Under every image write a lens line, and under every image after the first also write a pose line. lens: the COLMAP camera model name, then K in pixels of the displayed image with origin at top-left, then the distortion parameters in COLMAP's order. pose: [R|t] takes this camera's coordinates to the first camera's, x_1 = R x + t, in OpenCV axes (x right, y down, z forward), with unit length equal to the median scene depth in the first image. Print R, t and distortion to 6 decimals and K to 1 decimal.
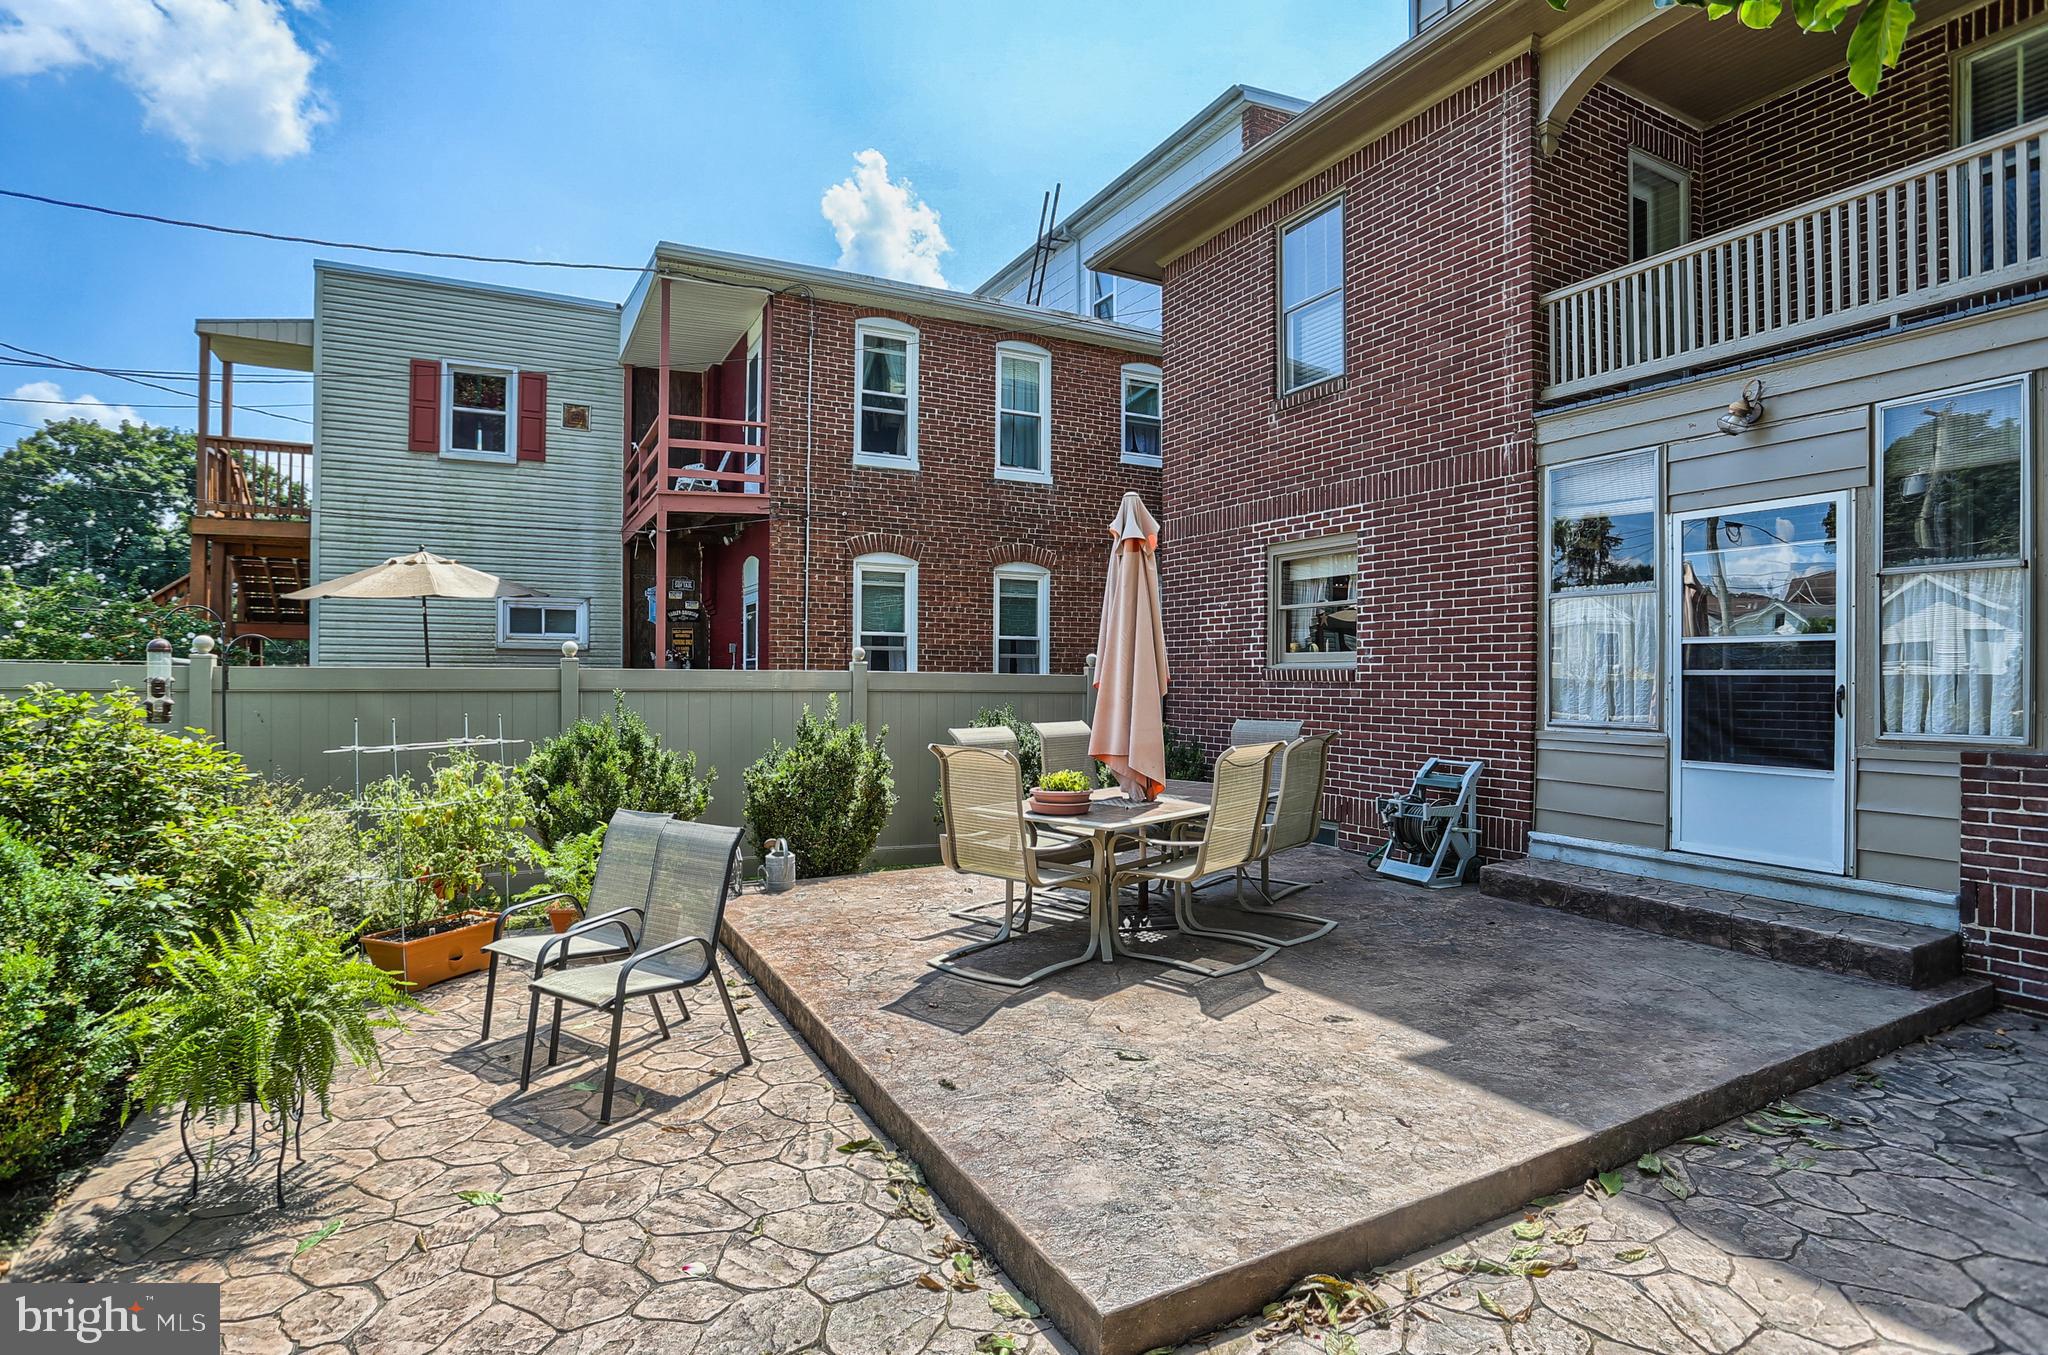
lens RADIAL K [[1004.2, 0, 993.5], [0, 1004.2, 684.7], [0, 0, 1]] dist [-0.084458, 0.037132]
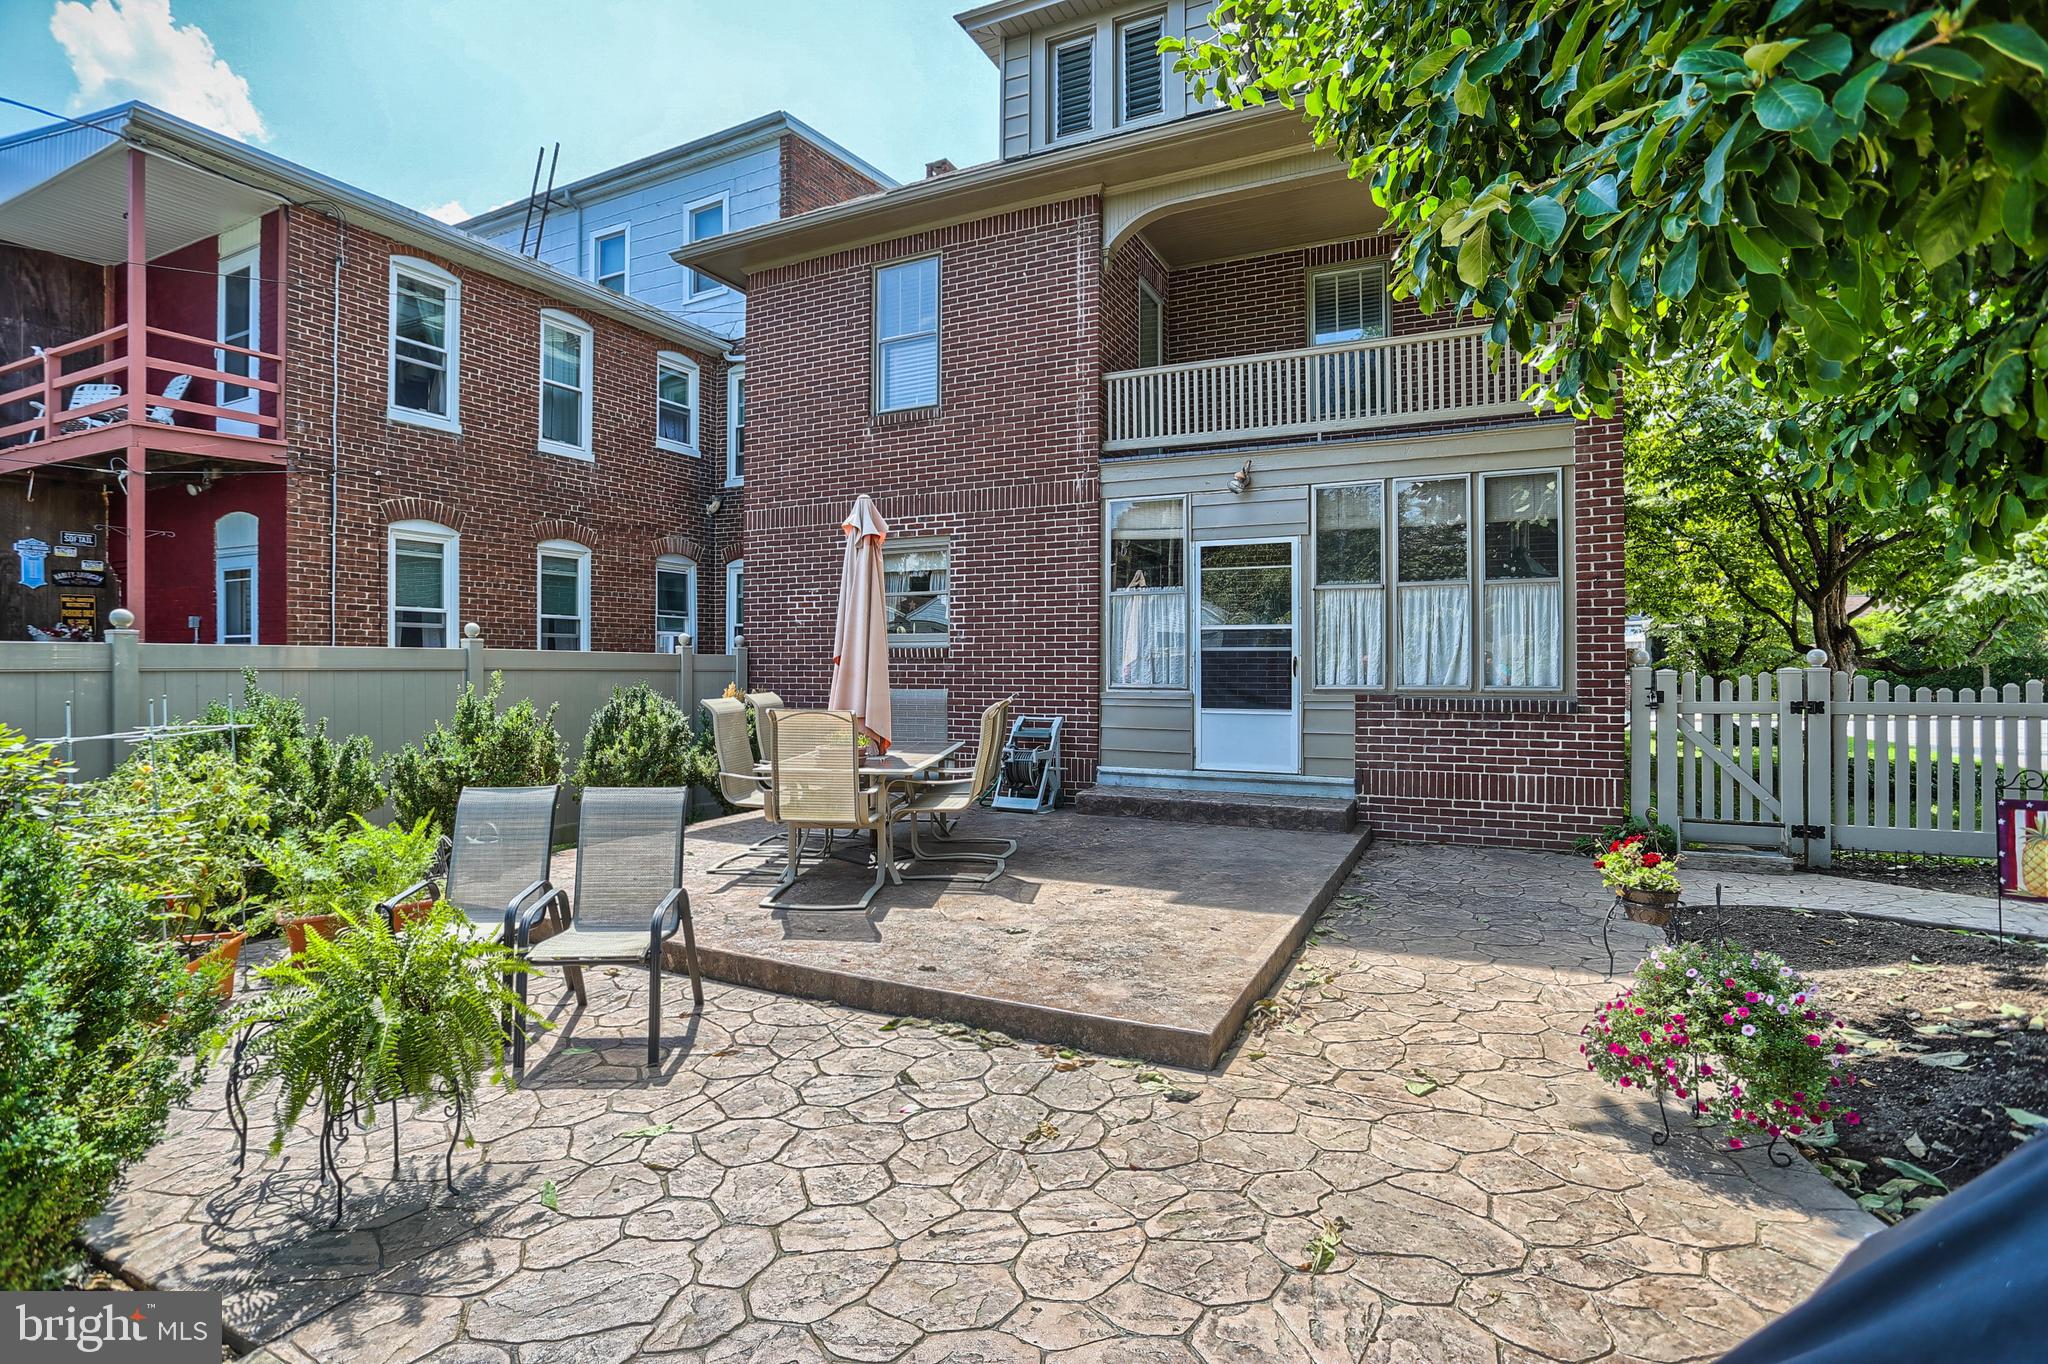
lens RADIAL K [[999.7, 0, 1003.0], [0, 999.7, 667.5], [0, 0, 1]] dist [-0.081640, 0.038838]
pose [[0.807476, -0.007136, 0.589857, -0.358439], [0.008474, 0.999964, 0.000496, 0.010329], [-0.589840, 0.004598, 0.807507, -0.039585]]
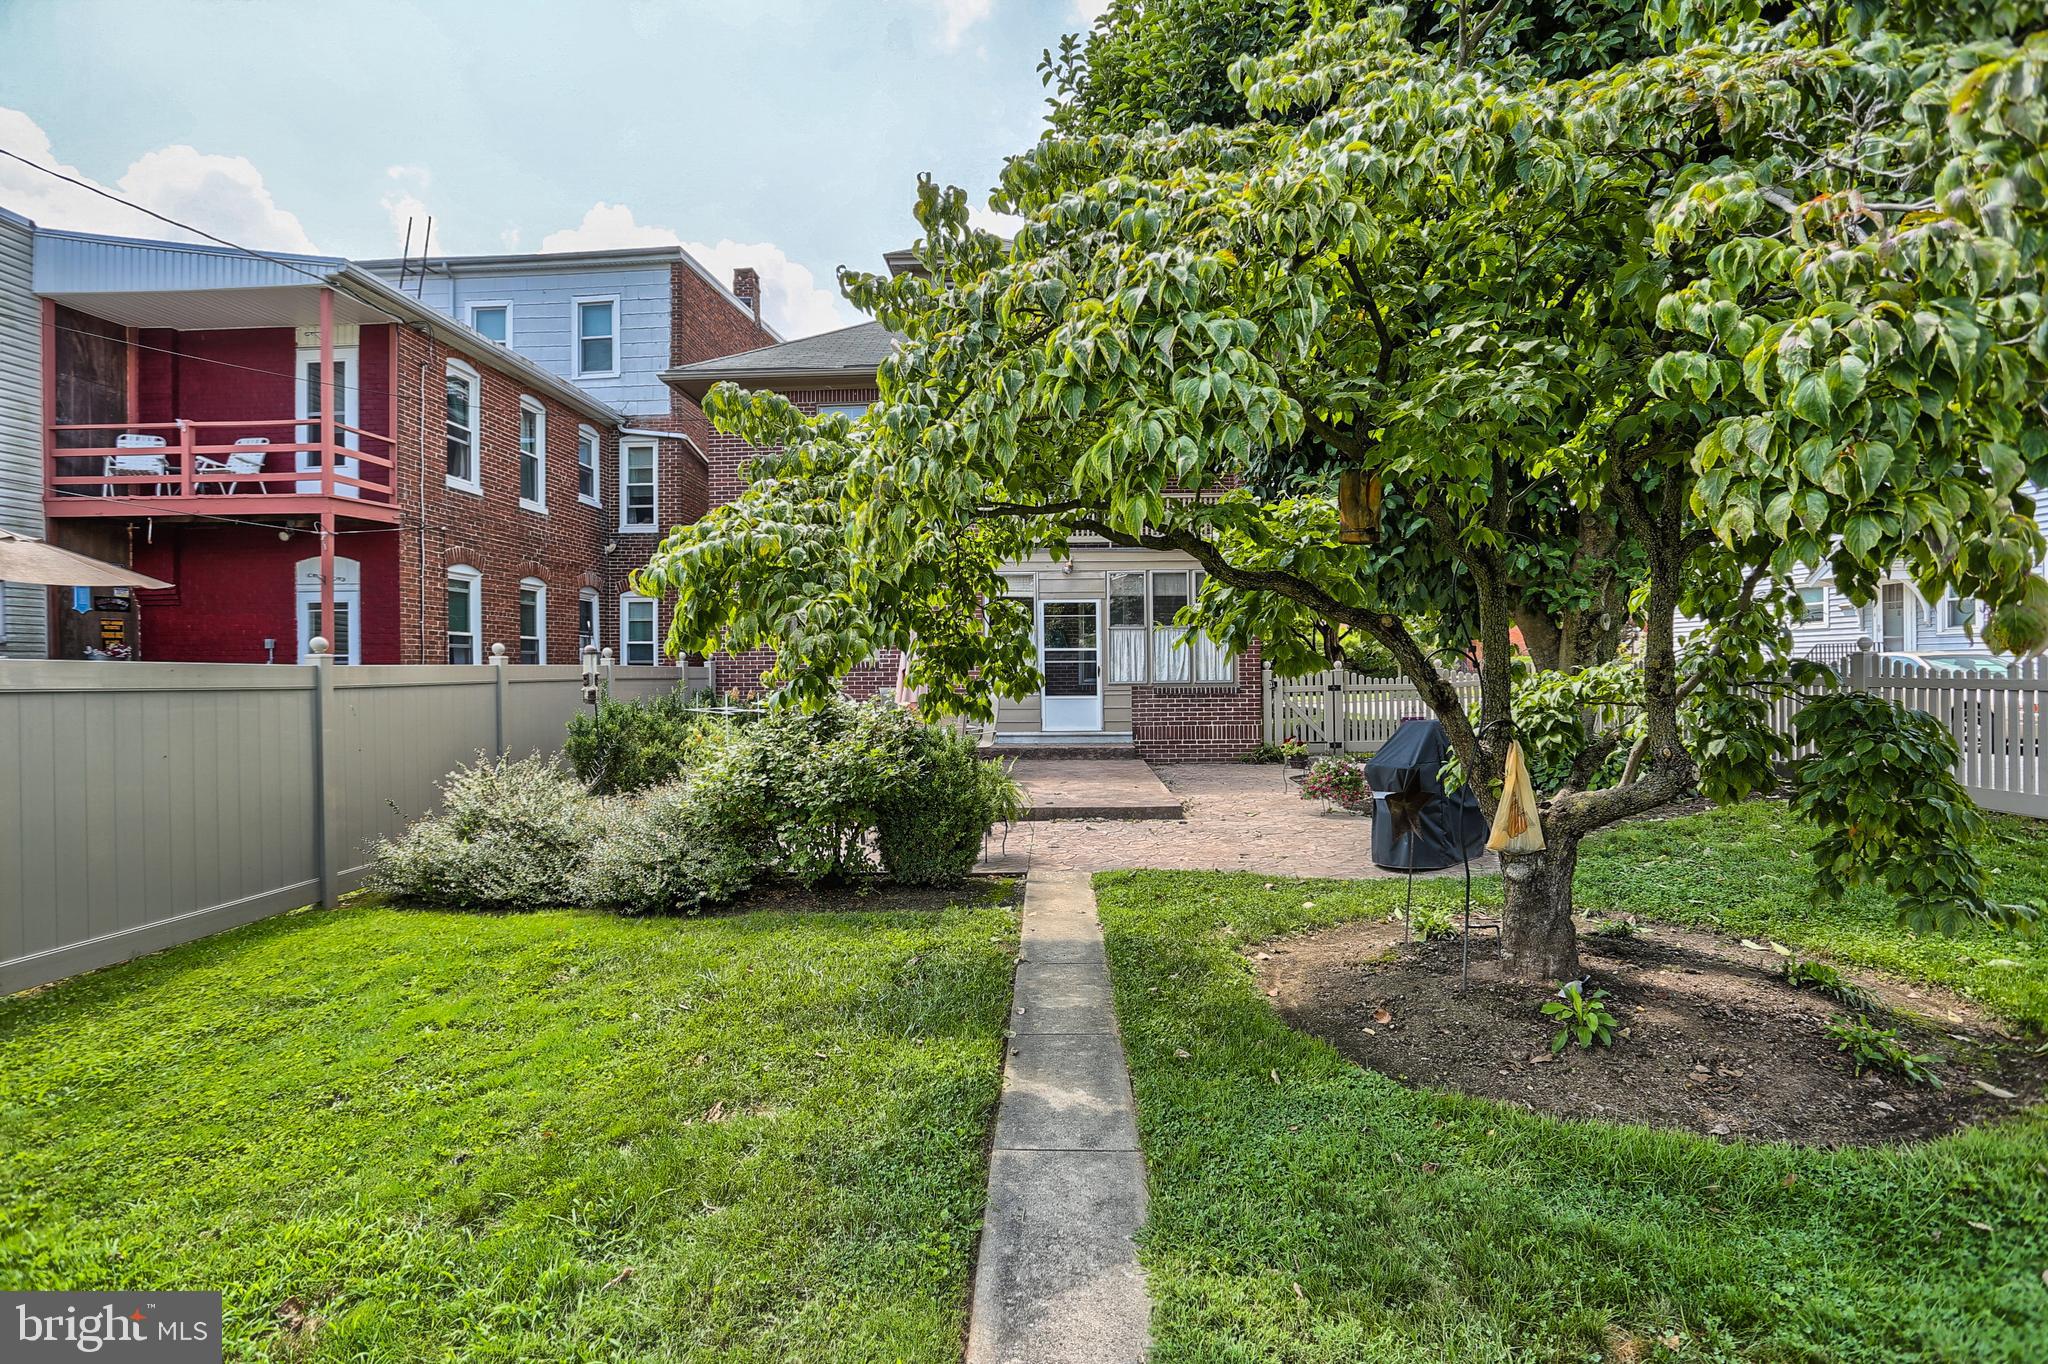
lens RADIAL K [[999.7, 0, 1003.0], [0, 999.7, 667.5], [0, 0, 1]] dist [-0.081640, 0.038838]
pose [[0.497363, -0.010758, 0.867476, -1.364551], [0.018074, 0.999835, 0.002037, -0.004055], [-0.867354, 0.014665, 0.497475, -0.183456]]
